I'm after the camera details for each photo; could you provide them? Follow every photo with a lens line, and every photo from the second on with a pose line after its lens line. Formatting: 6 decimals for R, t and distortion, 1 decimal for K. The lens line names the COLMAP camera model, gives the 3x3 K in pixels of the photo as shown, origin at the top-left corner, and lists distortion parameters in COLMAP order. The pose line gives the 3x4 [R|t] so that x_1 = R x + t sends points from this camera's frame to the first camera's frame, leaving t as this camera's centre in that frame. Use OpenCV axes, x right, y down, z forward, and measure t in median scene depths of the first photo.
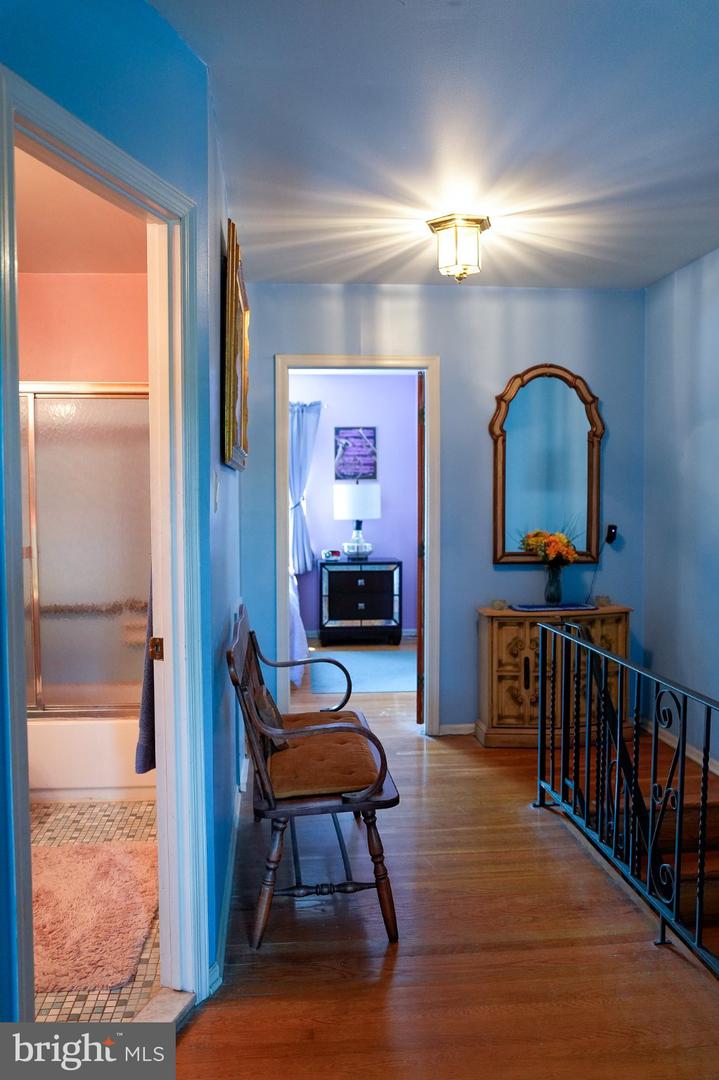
lens RADIAL K [[855.7, 0, 359.6], [0, 855.7, 540.2], [0, 0, 1]] dist [-0.068337, -0.004333]
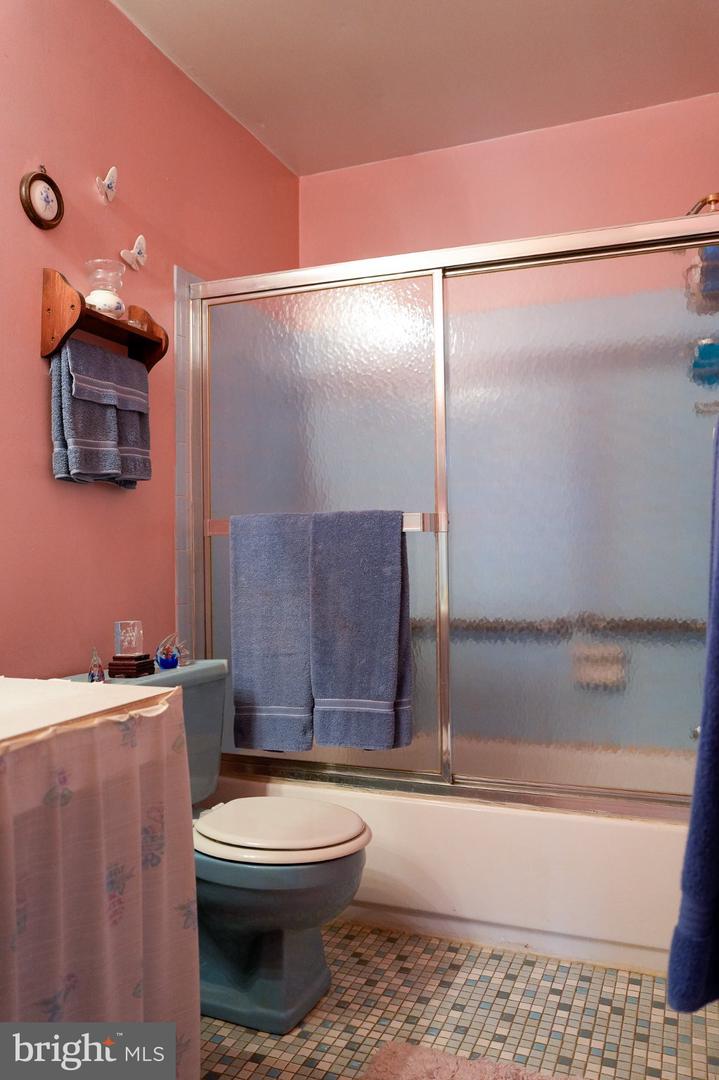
lens RADIAL K [[855.7, 0, 359.1], [0, 855.7, 539.6], [0, 0, 1]] dist [-0.068337, -0.004333]
pose [[0.893345, -0.008442, -0.449292, -0.165551], [-0.012957, 0.998924, -0.044533, 0.054122], [0.449185, 0.045604, 0.892274, 0.435549]]
